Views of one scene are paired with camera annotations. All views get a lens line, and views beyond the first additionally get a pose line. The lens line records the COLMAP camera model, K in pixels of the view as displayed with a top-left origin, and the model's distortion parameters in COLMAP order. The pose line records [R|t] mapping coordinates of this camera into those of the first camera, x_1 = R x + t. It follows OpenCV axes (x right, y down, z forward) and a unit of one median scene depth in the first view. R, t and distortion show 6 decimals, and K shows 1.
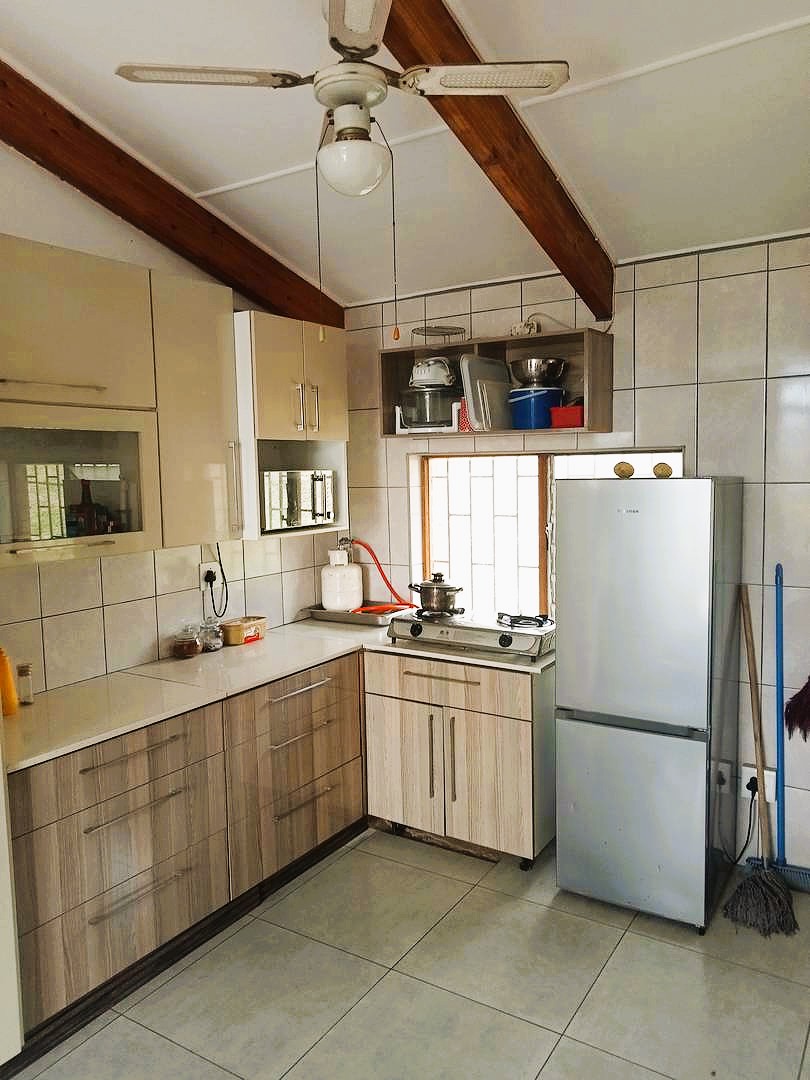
lens RADIAL K [[799.5, 0, 403.2], [0, 799.5, 536.4], [0, 0, 1]] dist [0.024931, -0.006183]
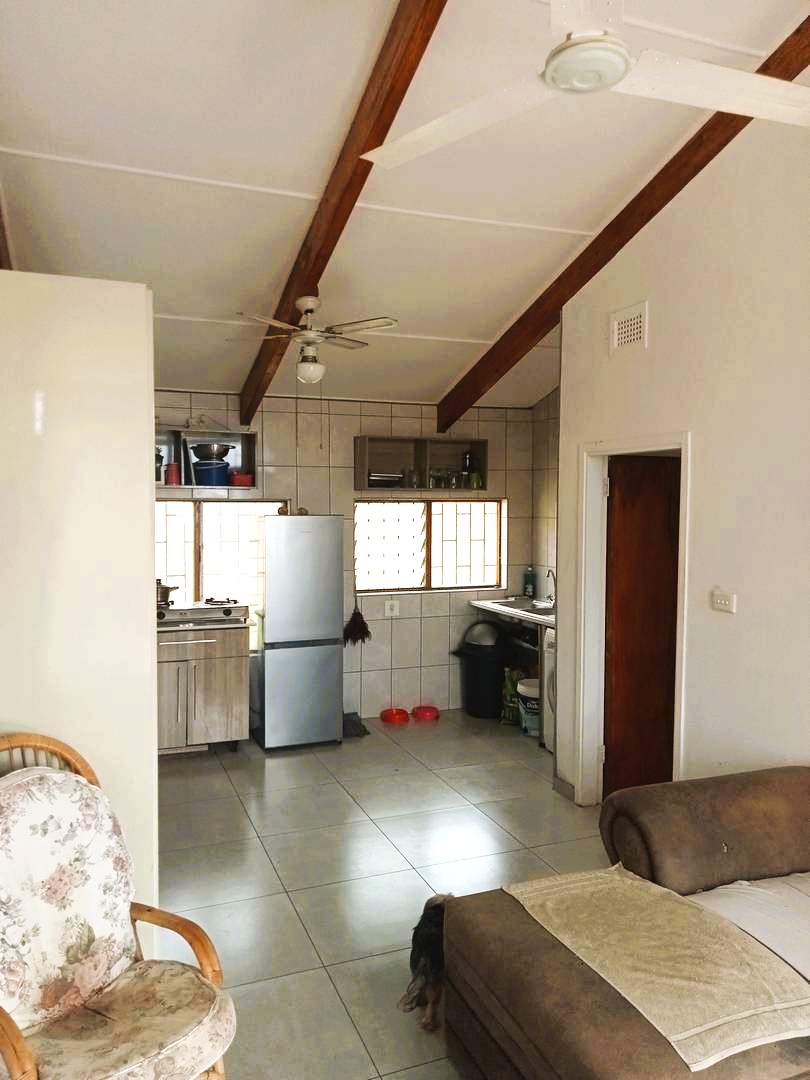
lens RADIAL K [[799.5, 0, 404.9], [0, 799.5, 540.1], [0, 0, 1]] dist [0.024931, -0.006183]
pose [[0.581211, -0.014900, 0.813617, -0.913848], [0.061701, 0.997761, -0.025804, 0.042117], [-0.811410, 0.065198, 0.580829, -0.254710]]
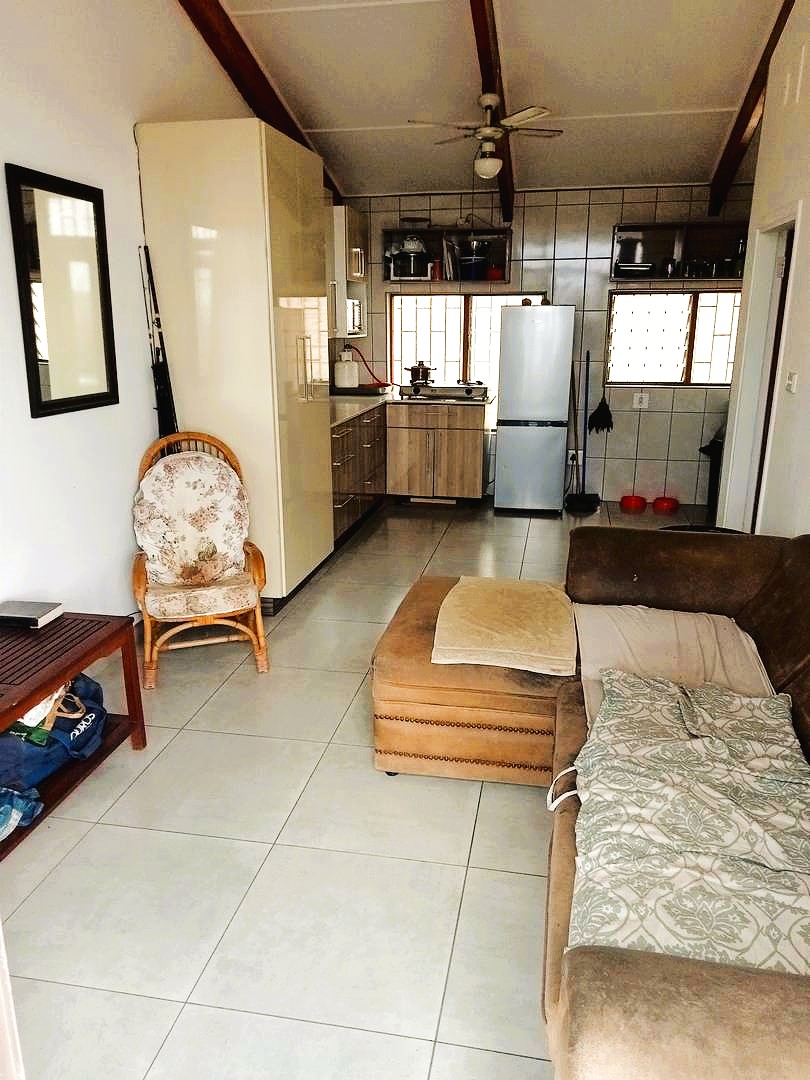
lens RADIAL K [[799.5, 0, 403.8], [0, 799.5, 543.4], [0, 0, 1]] dist [0.024931, -0.006183]
pose [[0.929851, -0.080851, 0.358942, -0.689126], [0.015051, 0.983100, 0.182452, 0.123525], [-0.367628, -0.164251, 0.915353, -0.738555]]
